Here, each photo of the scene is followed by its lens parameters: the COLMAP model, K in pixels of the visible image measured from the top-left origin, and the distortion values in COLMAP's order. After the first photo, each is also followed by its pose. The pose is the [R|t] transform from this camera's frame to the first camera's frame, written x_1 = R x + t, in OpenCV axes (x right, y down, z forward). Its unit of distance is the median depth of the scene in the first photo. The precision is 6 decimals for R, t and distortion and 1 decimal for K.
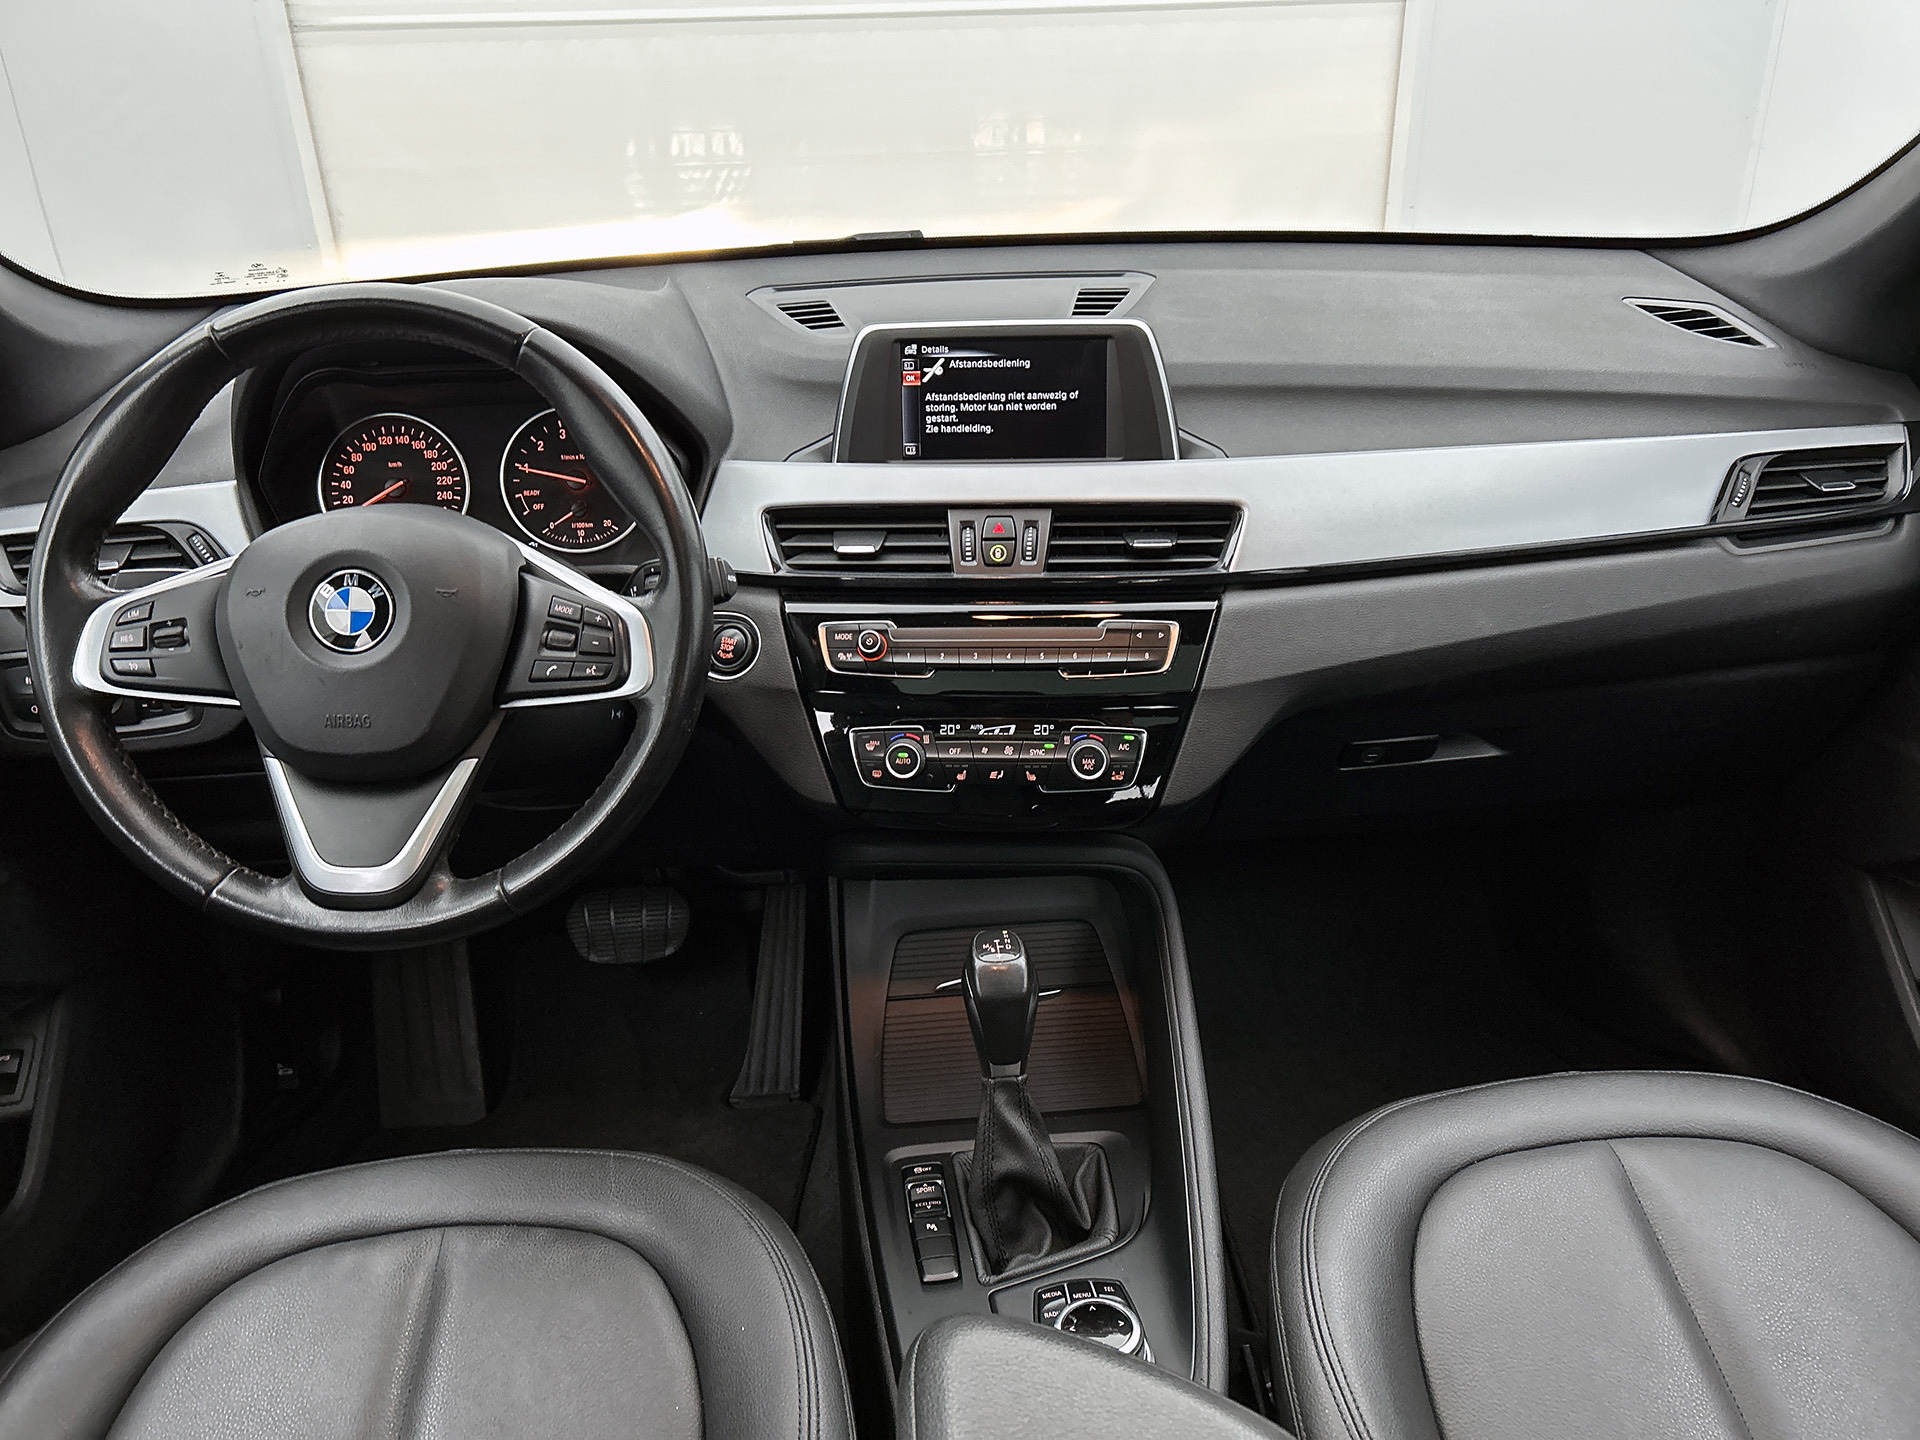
lens RADIAL K [[1456.7, 0, 966.9], [0, 1456.7, 703.3], [0, 0, 1]] dist [0.066209, -0.071431]
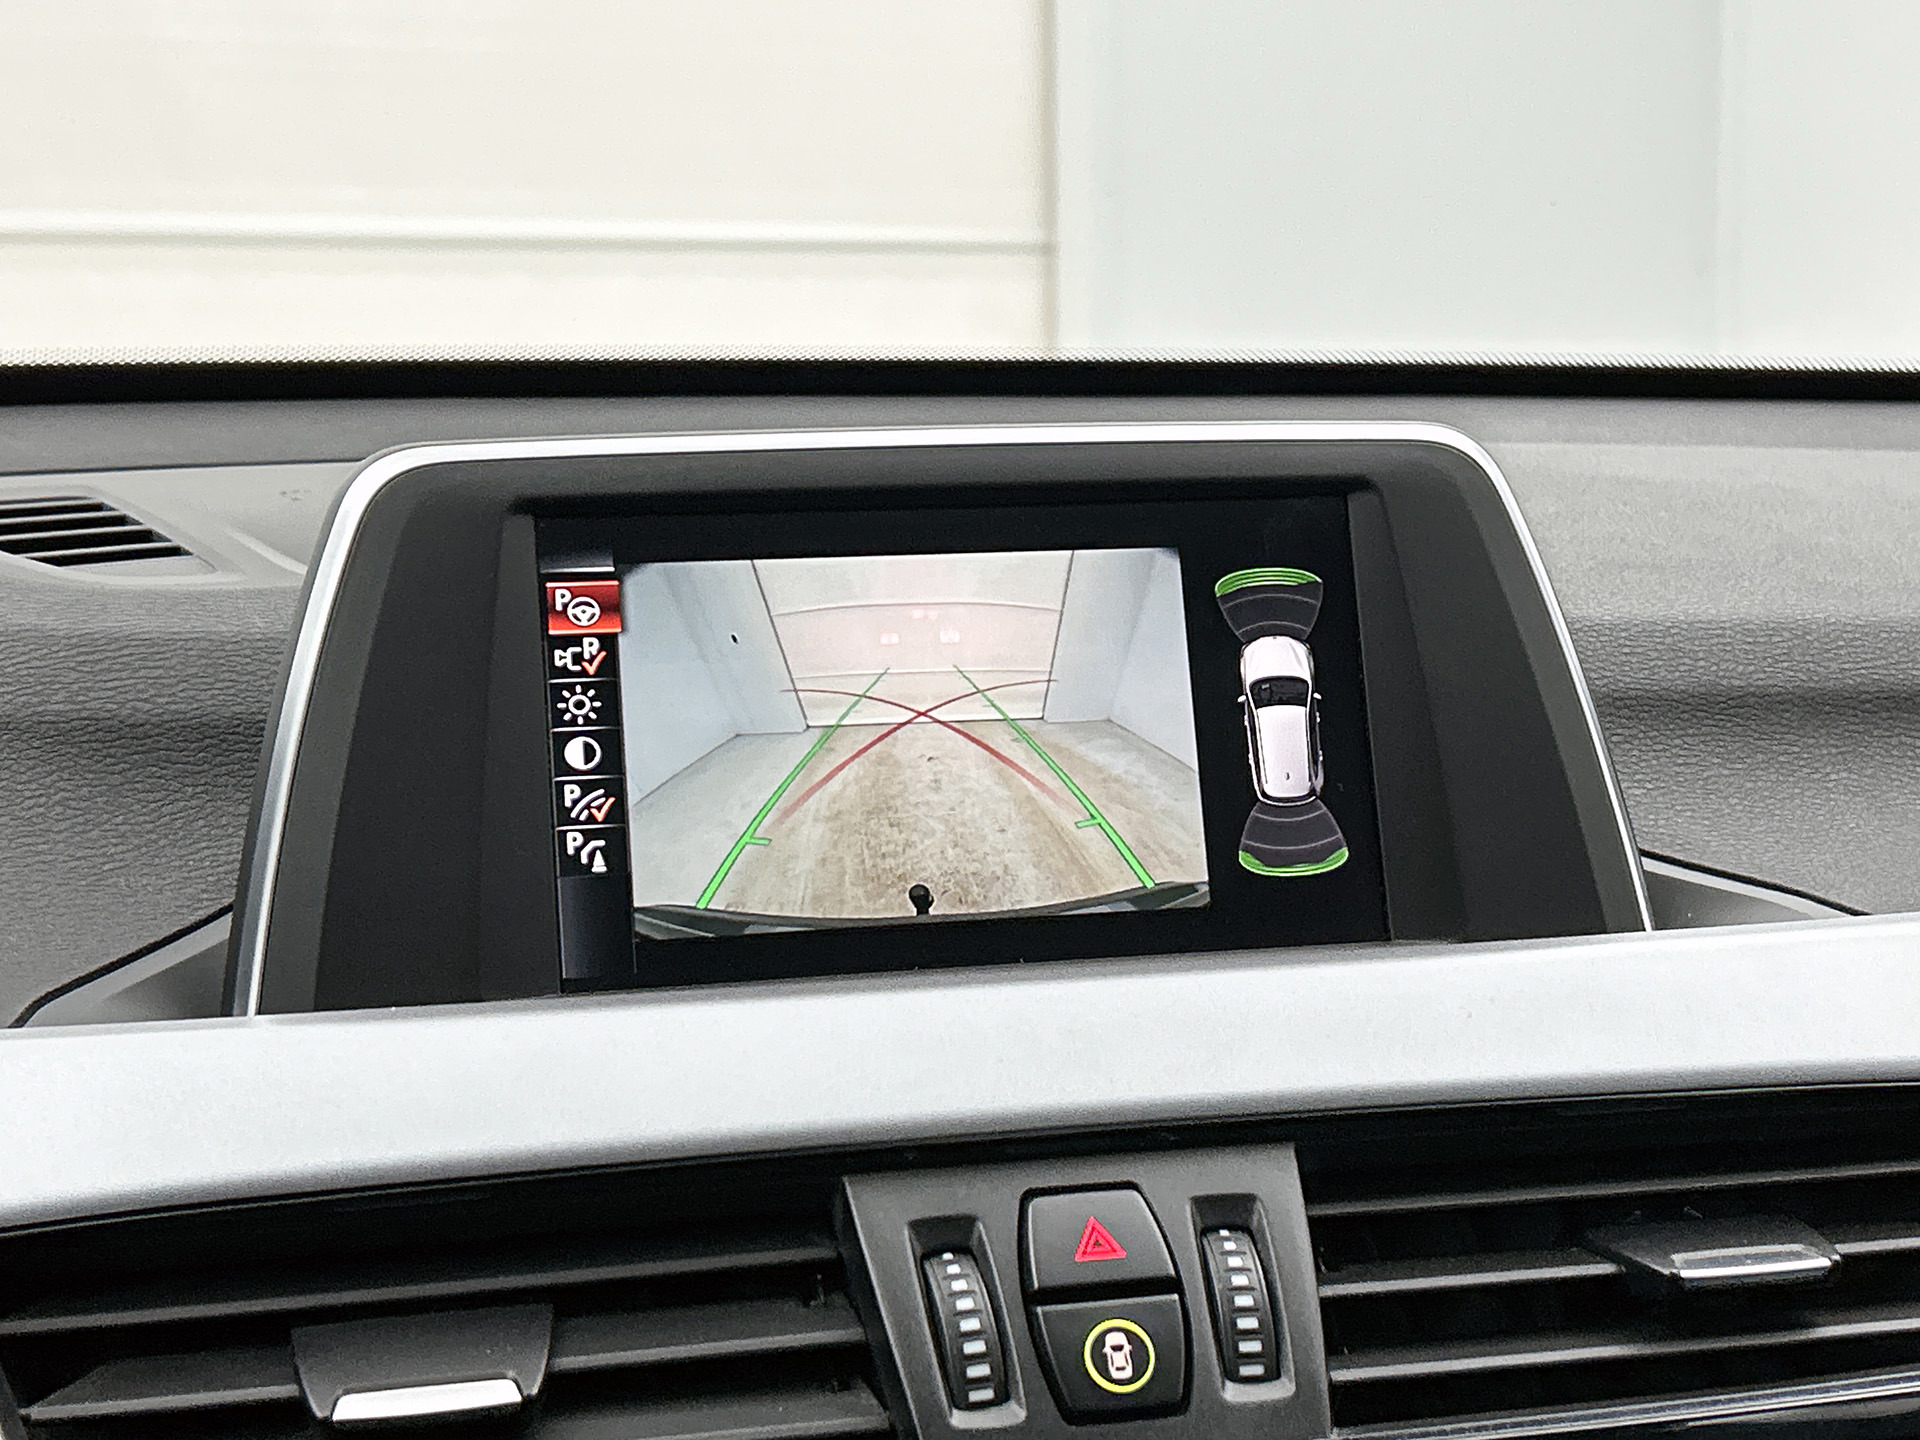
lens RADIAL K [[2988.6, 0, 960.8], [0, 2988.6, 718.1], [0, 0, 1]] dist [0.066030, 0.000000]
pose [[0.955785, -0.018895, 0.293460, -0.128181], [0.114007, 0.943694, -0.310553, -0.056908], [-0.271068, 0.330278, 0.904123, 0.572354]]
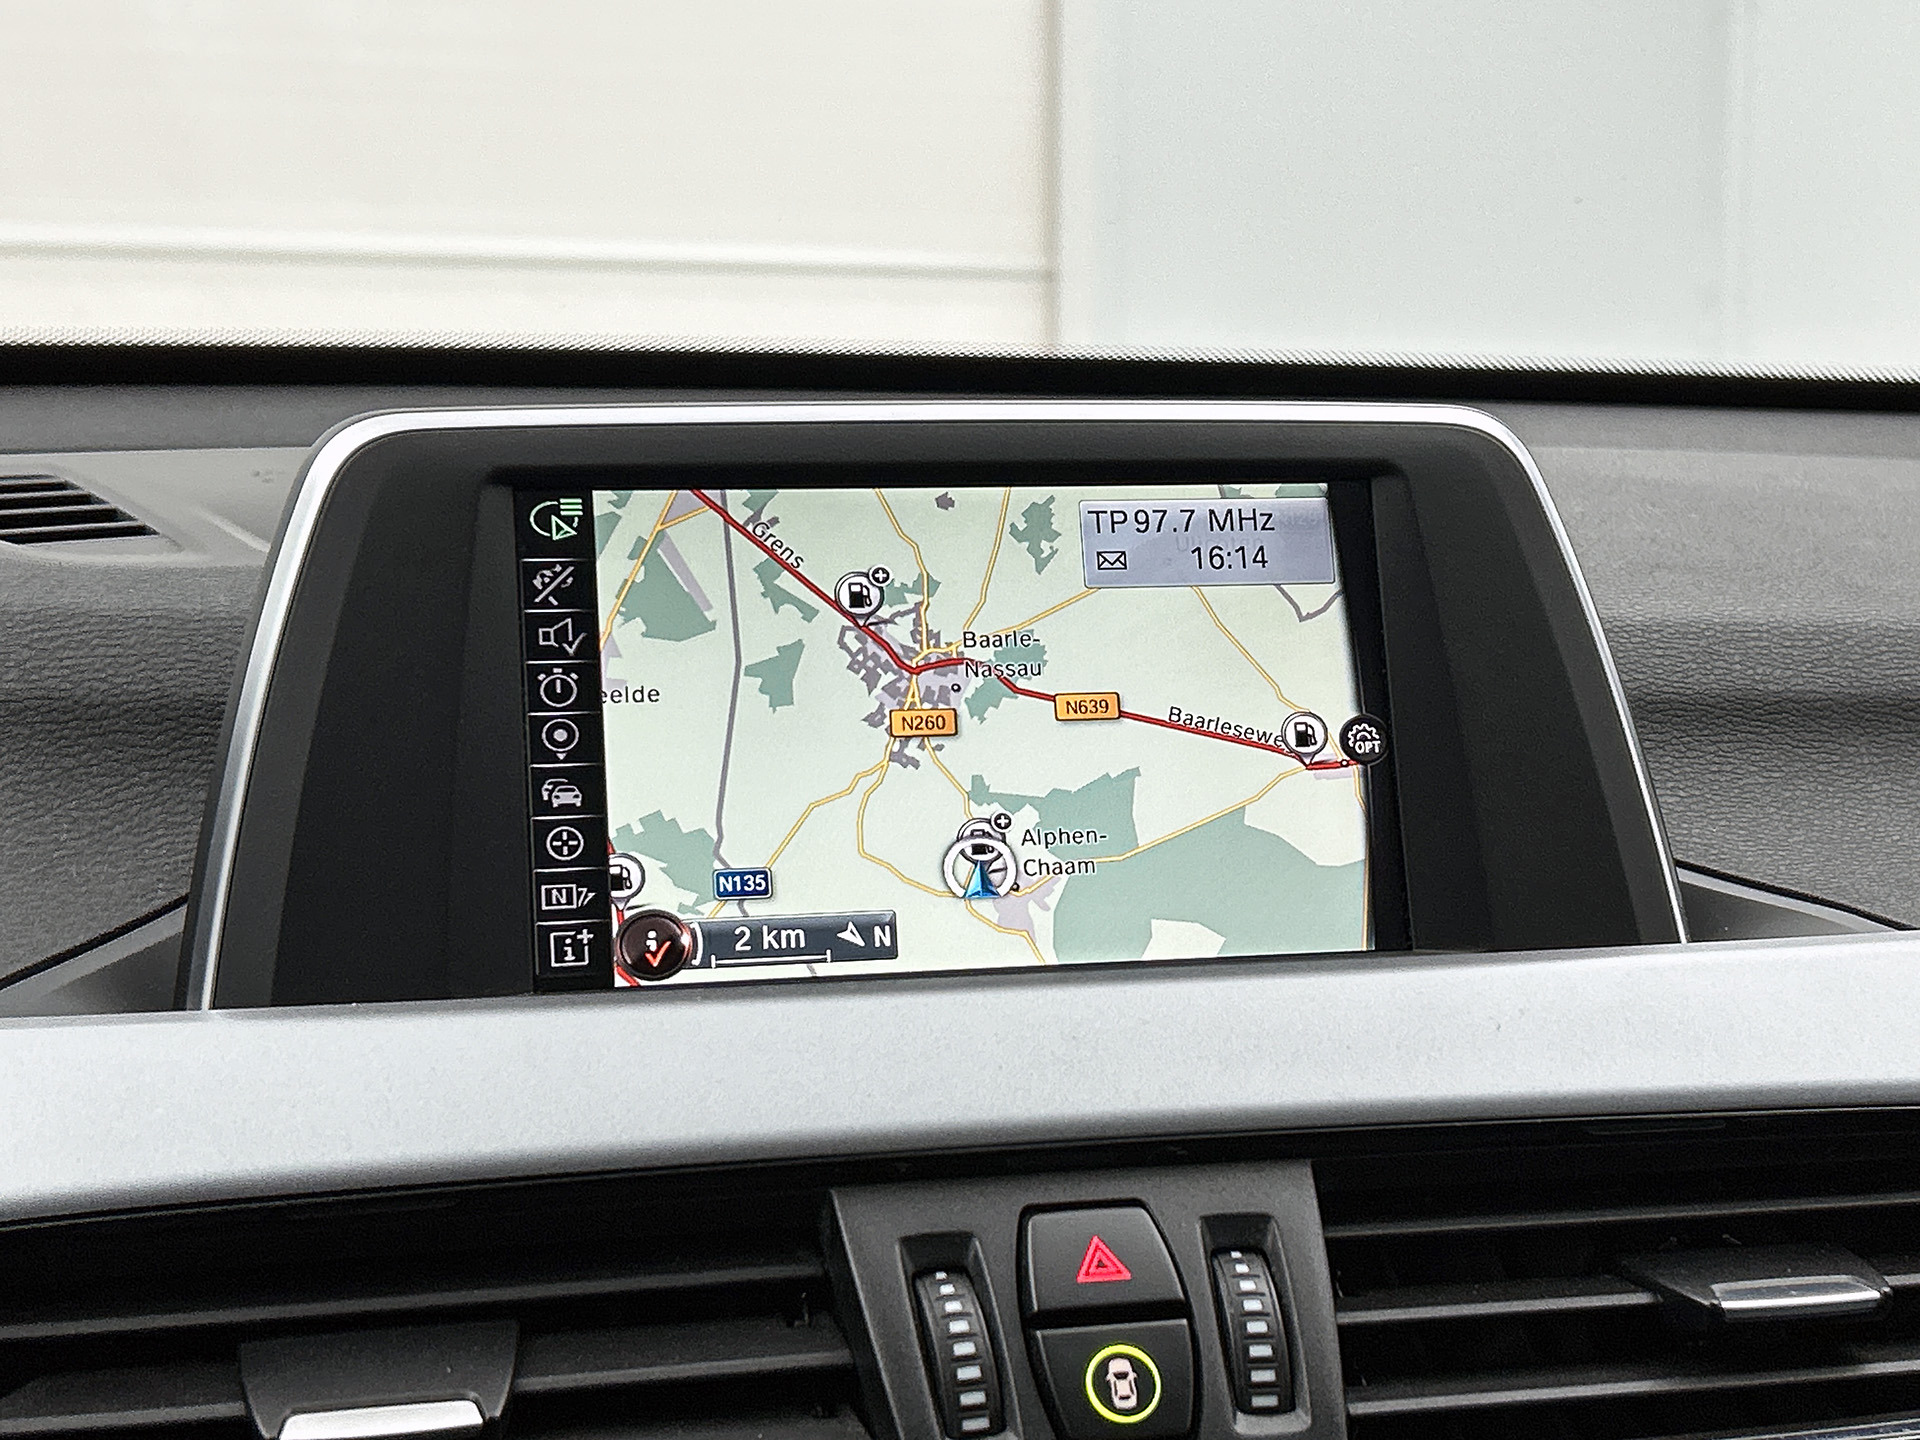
lens RADIAL K [[2988.6, 0, 951.8], [0, 2988.6, 727.8], [0, 0, 1]] dist [0.066030, 0.000000]
pose [[0.956240, -0.004635, 0.292547, -0.121107], [0.101734, 0.942751, -0.317600, -0.059161], [-0.274327, 0.333464, 0.901968, 0.599997]]
